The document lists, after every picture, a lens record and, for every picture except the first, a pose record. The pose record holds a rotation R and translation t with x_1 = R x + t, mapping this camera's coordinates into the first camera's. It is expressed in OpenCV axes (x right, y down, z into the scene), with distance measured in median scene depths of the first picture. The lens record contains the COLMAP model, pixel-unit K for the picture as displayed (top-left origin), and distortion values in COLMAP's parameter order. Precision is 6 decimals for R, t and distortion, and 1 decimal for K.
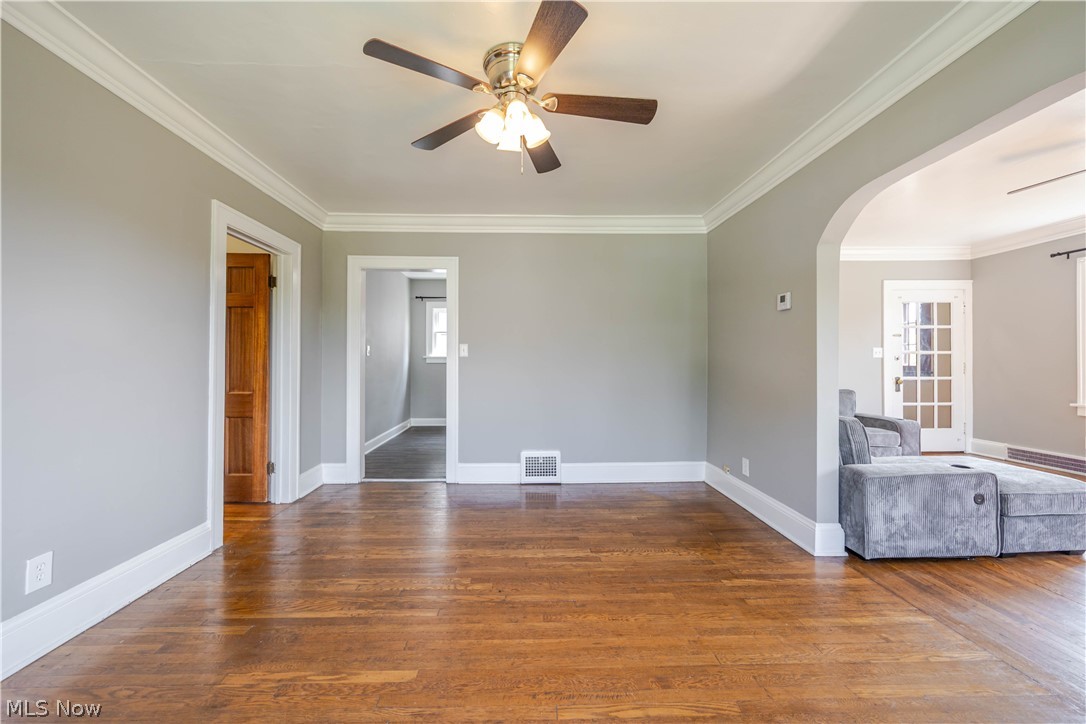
lens RADIAL K [[418.9, 0, 530.1], [0, 418.9, 362.0], [0, 0, 1]] dist [-0.005755, 0.000191]
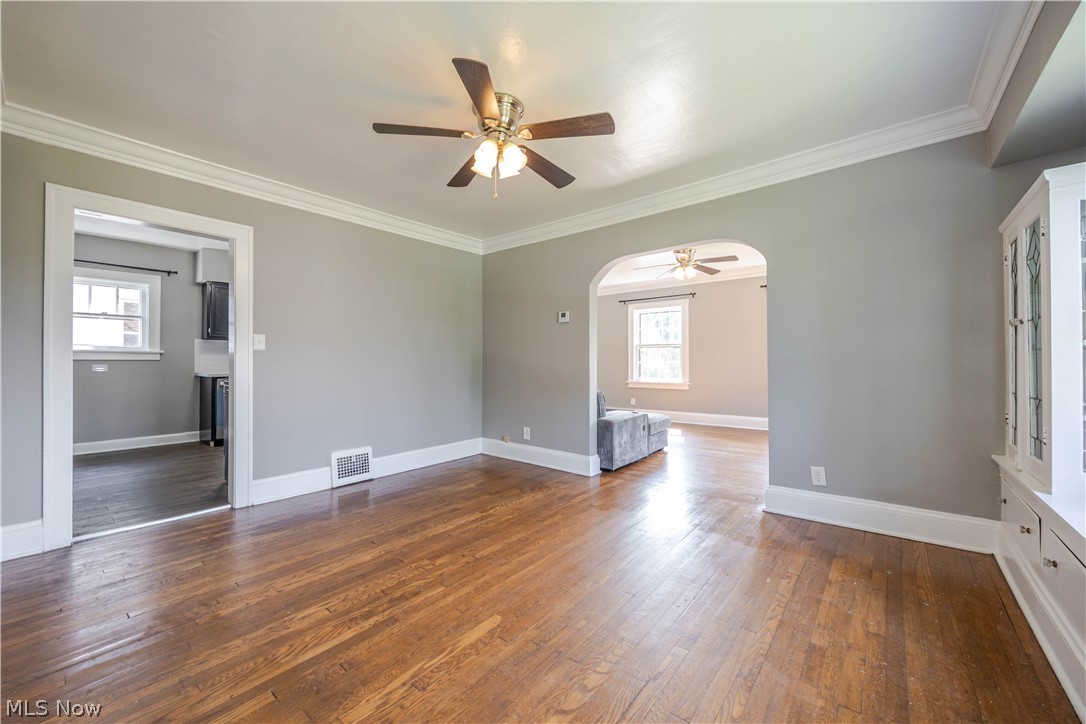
lens RADIAL K [[418.9, 0, 531.8], [0, 418.9, 363.6], [0, 0, 1]] dist [-0.005755, 0.000191]
pose [[0.664407, -0.004929, 0.747355, -0.666922], [0.001446, 0.999985, 0.005310, 0.017925], [-0.747370, -0.002447, 0.664404, 0.091066]]
